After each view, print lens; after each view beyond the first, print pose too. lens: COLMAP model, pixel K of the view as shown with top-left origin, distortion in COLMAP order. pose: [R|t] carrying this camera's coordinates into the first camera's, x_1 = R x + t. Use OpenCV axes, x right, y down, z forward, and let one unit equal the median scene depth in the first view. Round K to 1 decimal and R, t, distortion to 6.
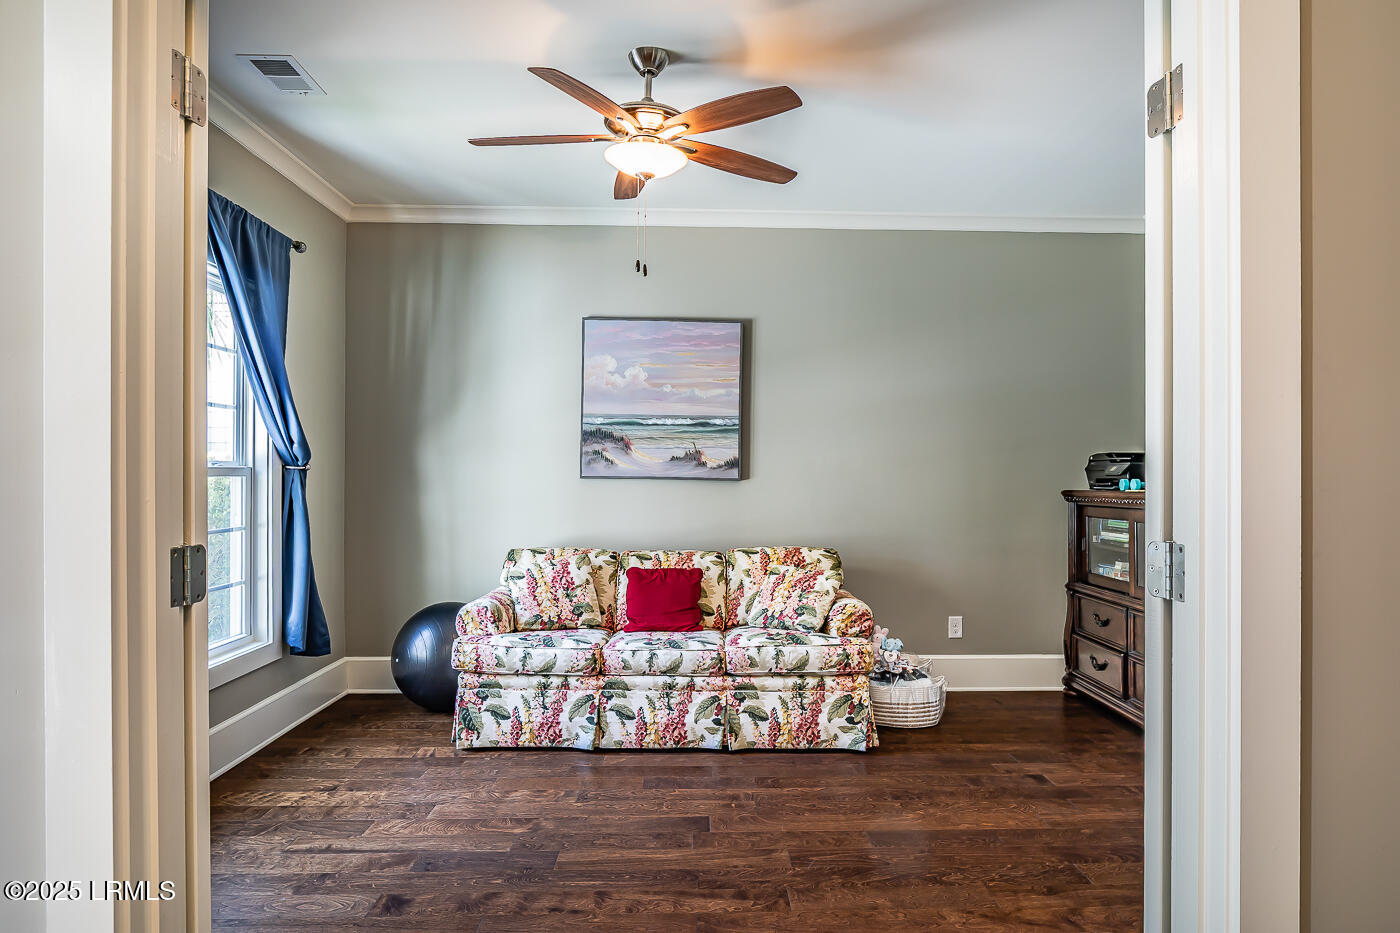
lens RADIAL K [[779.3, 0, 707.8], [0, 779.3, 474.3], [0, 0, 1]] dist [-0.016182, -0.001427]
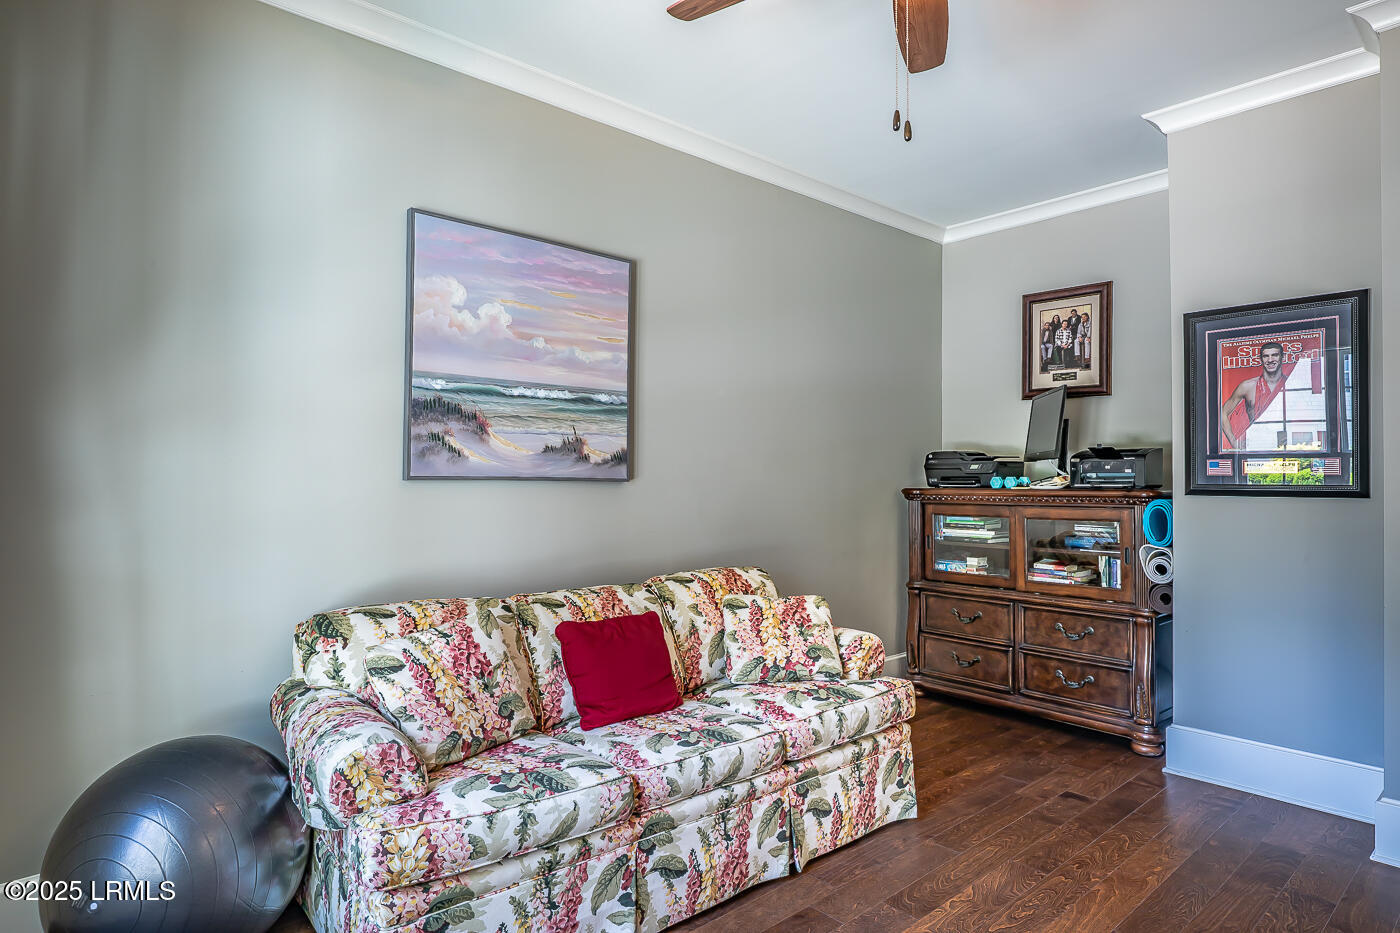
lens RADIAL K [[779.3, 0, 712.9], [0, 779.3, 473.1], [0, 0, 1]] dist [-0.016182, -0.001427]
pose [[0.767119, -0.001886, 0.641502, -0.450190], [0.001888, 0.999998, 0.000682, -0.000019], [-0.641502, 0.000688, 0.767121, 0.496936]]
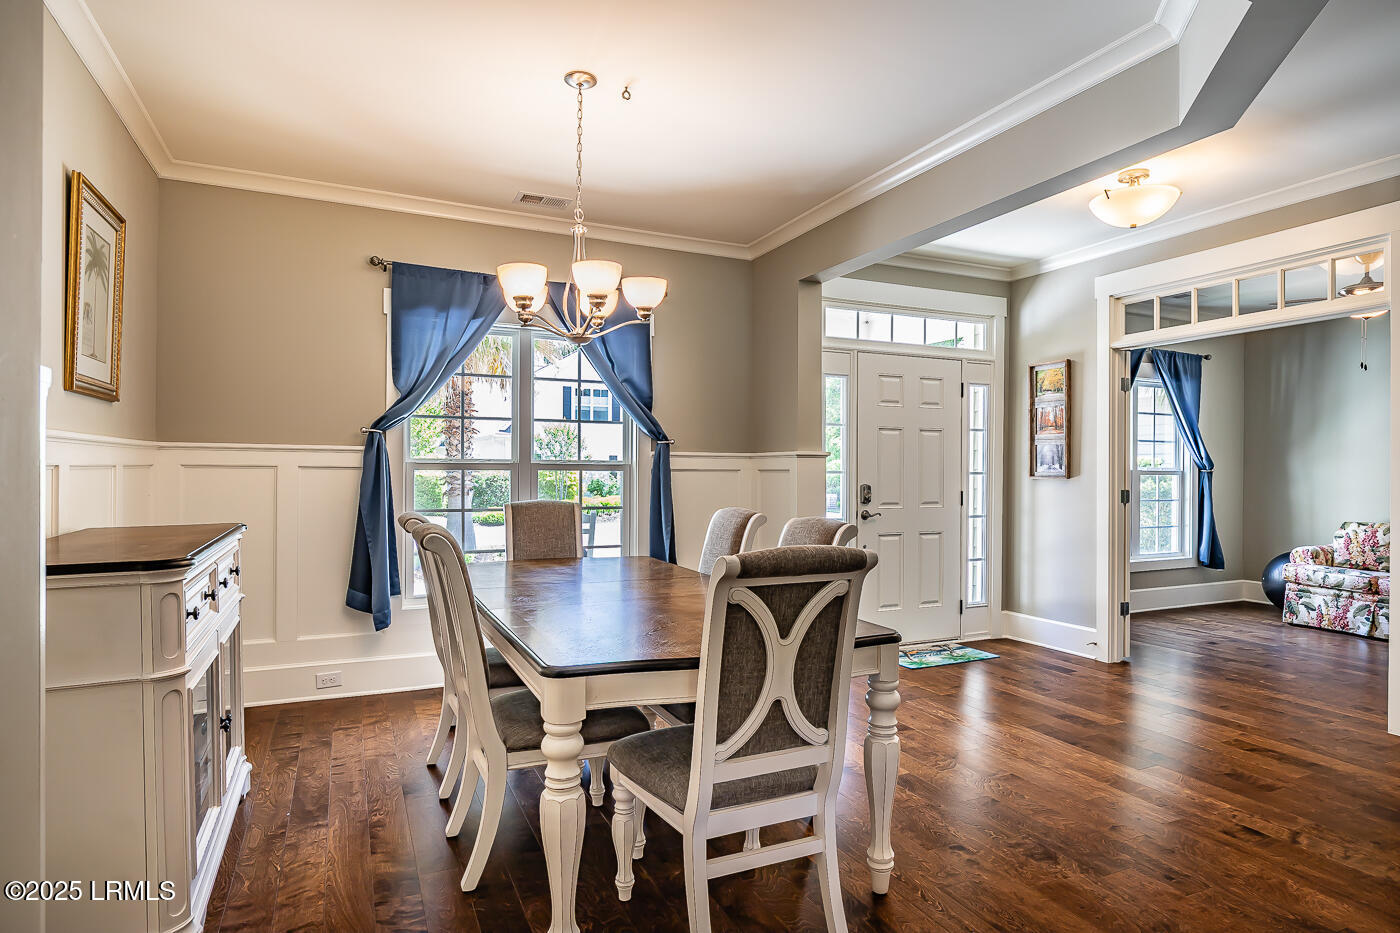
lens RADIAL K [[779.3, 0, 706.7], [0, 779.3, 472.5], [0, 0, 1]] dist [-0.016182, -0.001427]
pose [[0.390311, 0.001388, -0.920682, 0.801970], [-0.001222, 0.999999, 0.000989, -0.005266], [0.920682, 0.000739, 0.390312, -0.952552]]
